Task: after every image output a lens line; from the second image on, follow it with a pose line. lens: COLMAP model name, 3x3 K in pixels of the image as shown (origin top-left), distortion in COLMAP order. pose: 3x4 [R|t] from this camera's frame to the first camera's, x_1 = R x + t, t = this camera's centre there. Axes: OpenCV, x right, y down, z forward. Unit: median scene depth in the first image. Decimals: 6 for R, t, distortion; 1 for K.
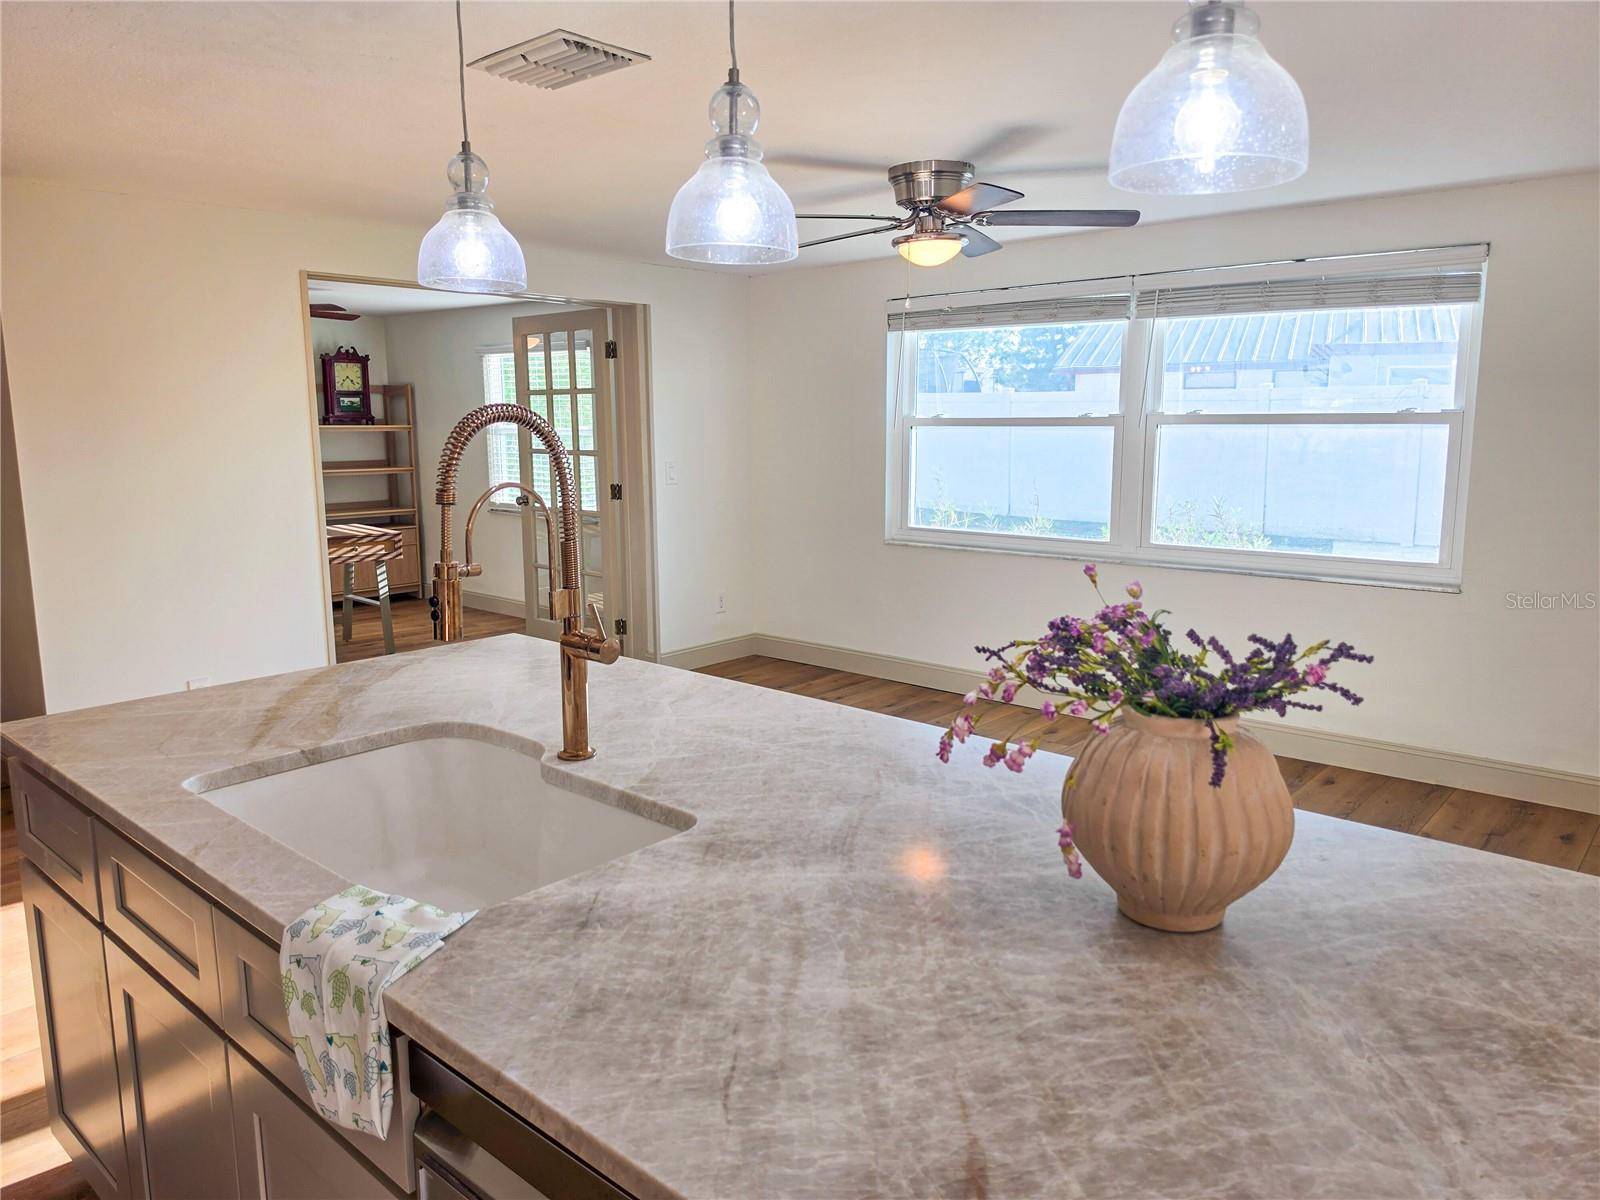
lens RADIAL K [[1092.4, 0, 800.0], [0, 1092.4, 600.0], [0, 0, 1]] dist [0.088801, -0.103936]
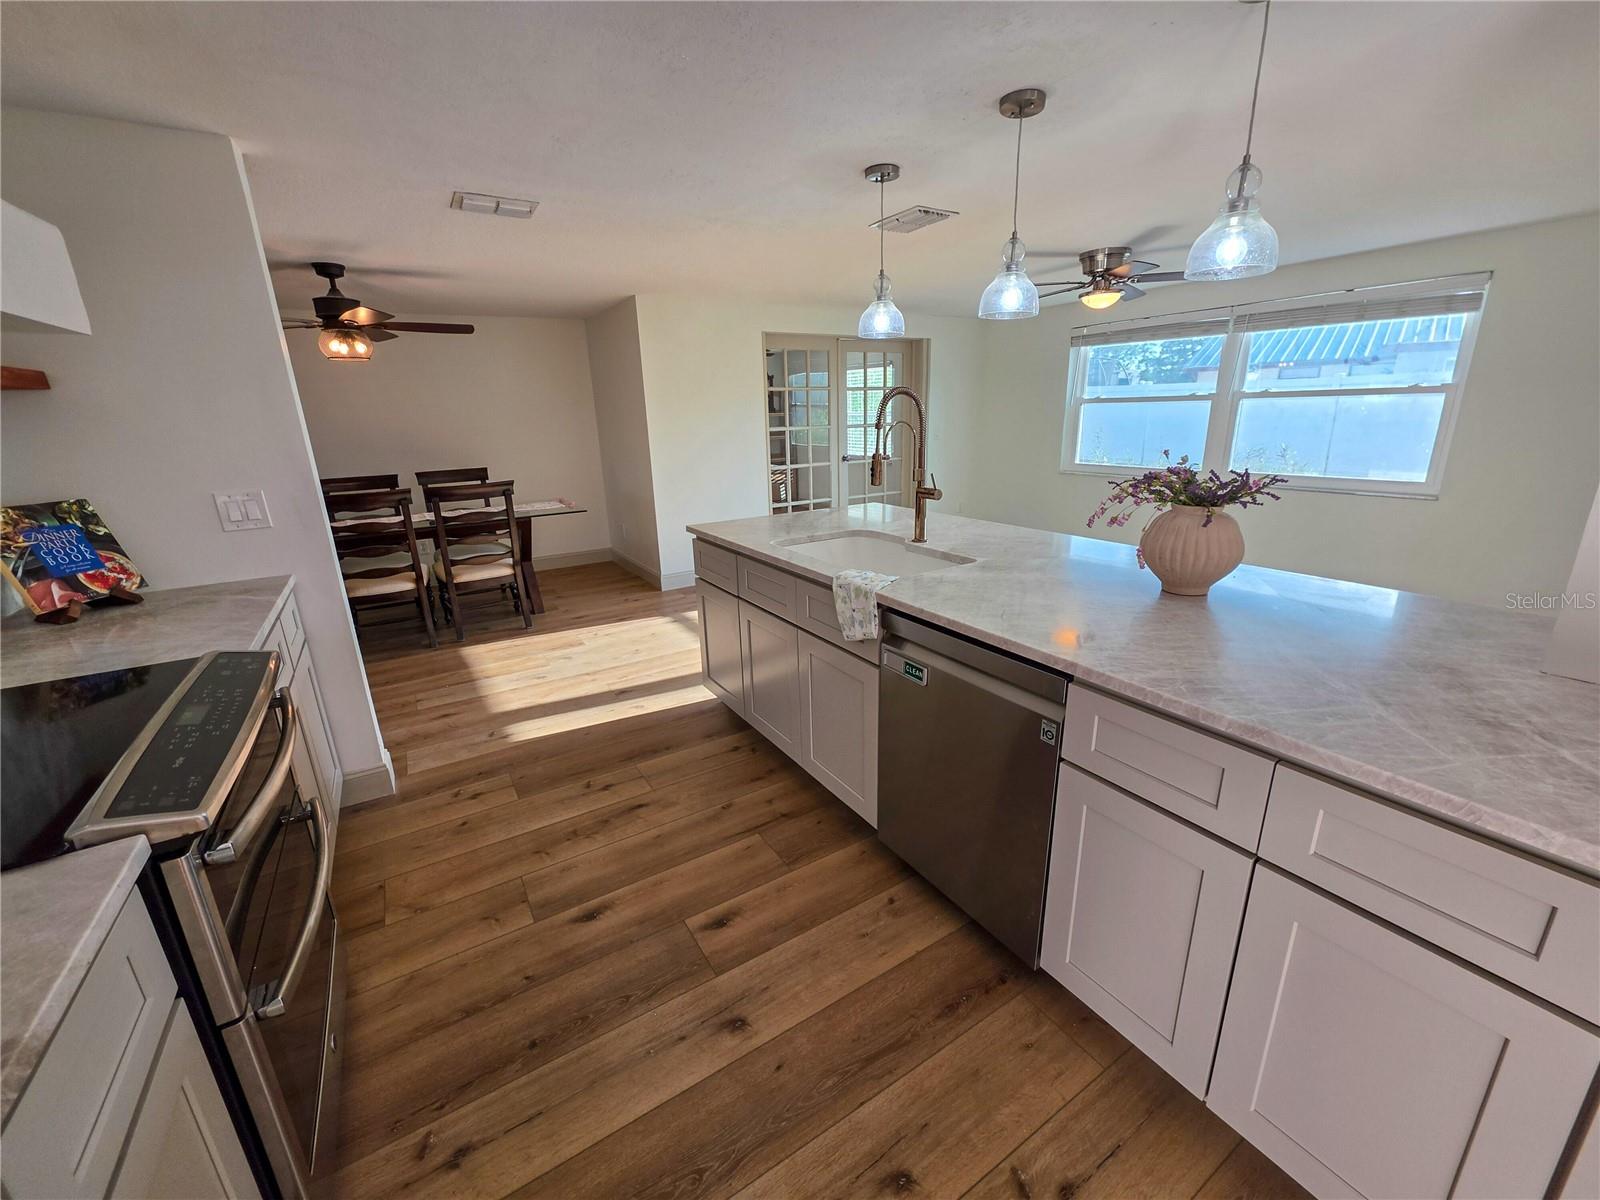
lens RADIAL K [[652.1, 0, 802.6], [0, 652.1, 604.9], [0, 0, 1]] dist [0.001322, 0.000526]
pose [[0.959448, 0.061116, -0.275180, -0.026933], [-0.026045, 0.991257, 0.129346, 0.053929], [0.280679, -0.116934, 0.952652, -0.218475]]
